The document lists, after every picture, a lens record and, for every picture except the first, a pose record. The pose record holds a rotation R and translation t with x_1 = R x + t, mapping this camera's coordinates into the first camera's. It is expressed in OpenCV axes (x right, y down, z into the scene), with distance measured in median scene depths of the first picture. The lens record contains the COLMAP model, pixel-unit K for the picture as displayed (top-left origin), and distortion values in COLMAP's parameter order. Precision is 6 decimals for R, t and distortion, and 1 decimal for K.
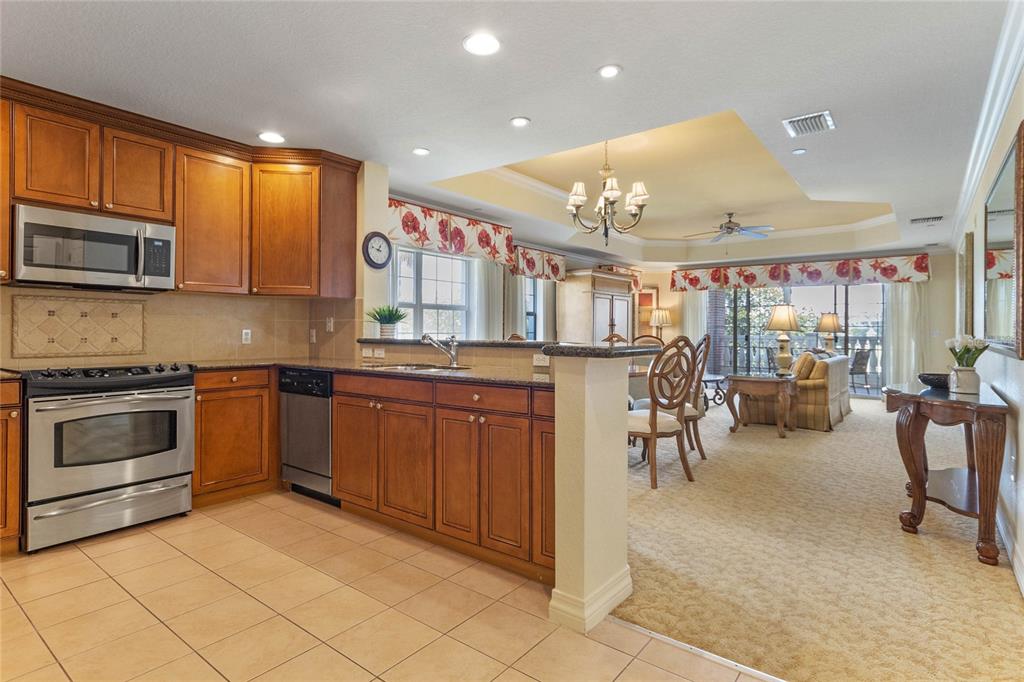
lens RADIAL K [[523.3, 0, 488.7], [0, 523.3, 328.3], [0, 0, 1]] dist [0.008668, -0.000391]
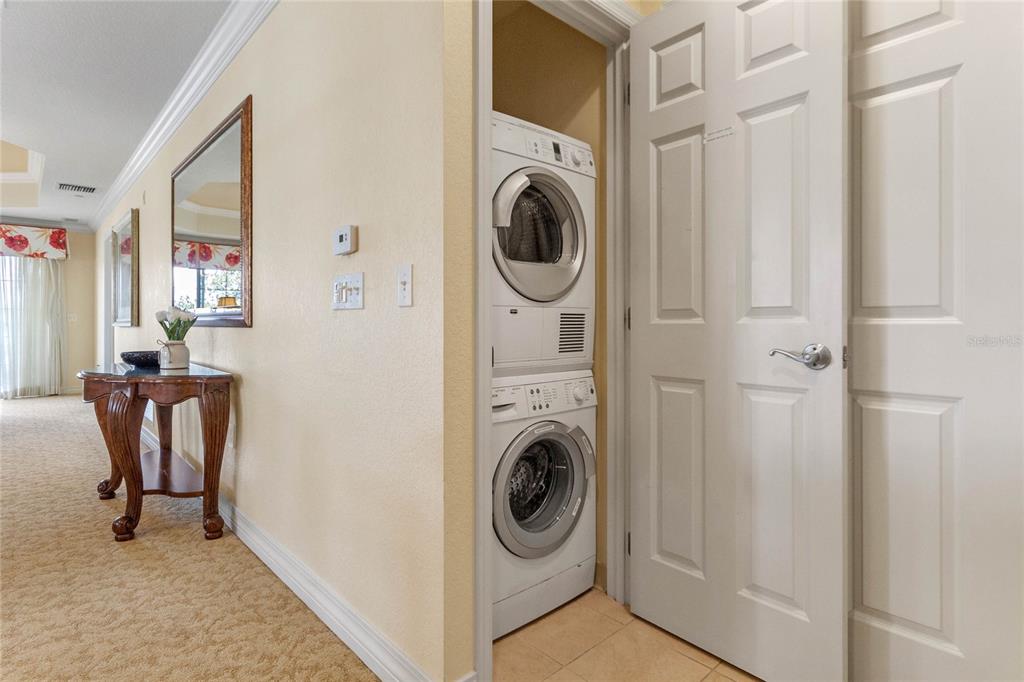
lens RADIAL K [[523.3, 0, 526.9], [0, 523.3, 324.7], [0, 0, 1]] dist [0.008668, -0.000391]
pose [[0.106287, -0.002044, 0.994333, 0.036418], [-0.007008, 0.999972, 0.002804, 0.038065], [-0.994311, -0.007266, 0.106270, 0.280755]]
